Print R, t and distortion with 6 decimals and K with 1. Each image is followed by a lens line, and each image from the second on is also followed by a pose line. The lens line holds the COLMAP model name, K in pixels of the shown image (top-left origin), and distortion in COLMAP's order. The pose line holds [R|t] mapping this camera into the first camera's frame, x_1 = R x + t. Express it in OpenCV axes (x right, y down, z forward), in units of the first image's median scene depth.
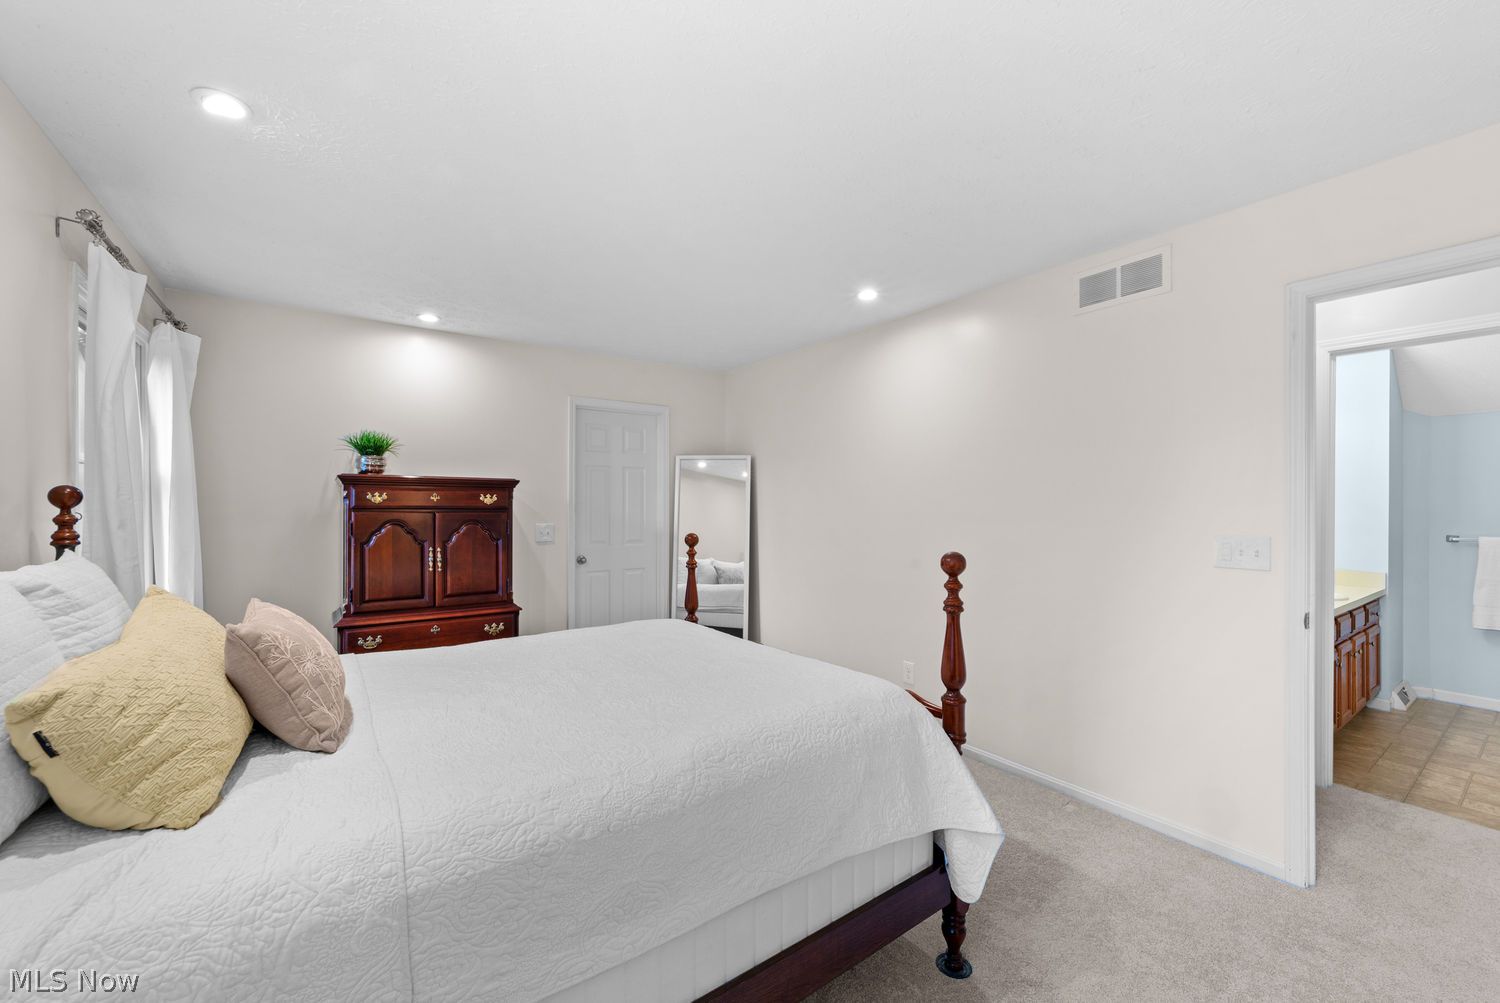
lens RADIAL K [[618.3, 0, 750.0], [0, 618.3, 501.5], [0, 0, 1]] dist [-0.063093, -0.000116]
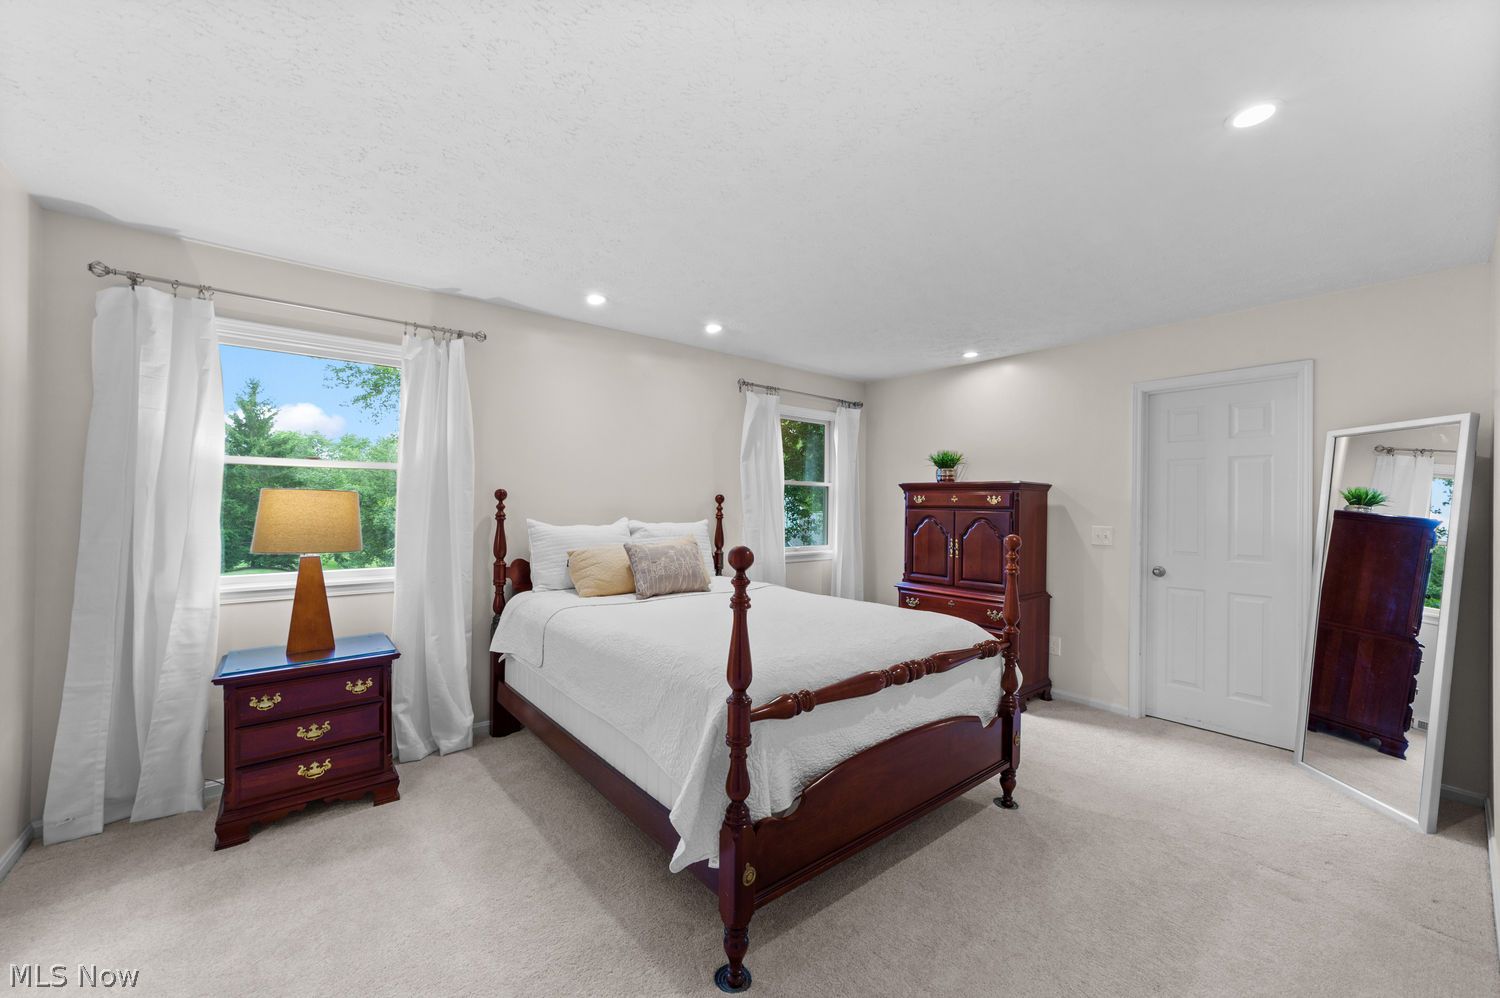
lens RADIAL K [[588.0, 0, 743.3], [0, 588.0, 509.5], [0, 0, 1]] dist [-0.002613, -0.000216]
pose [[0.028800, 0.006522, -0.999564, 0.681642], [-0.008411, 0.999945, 0.006282, 0.011312], [0.999550, 0.008227, 0.028854, 0.521150]]
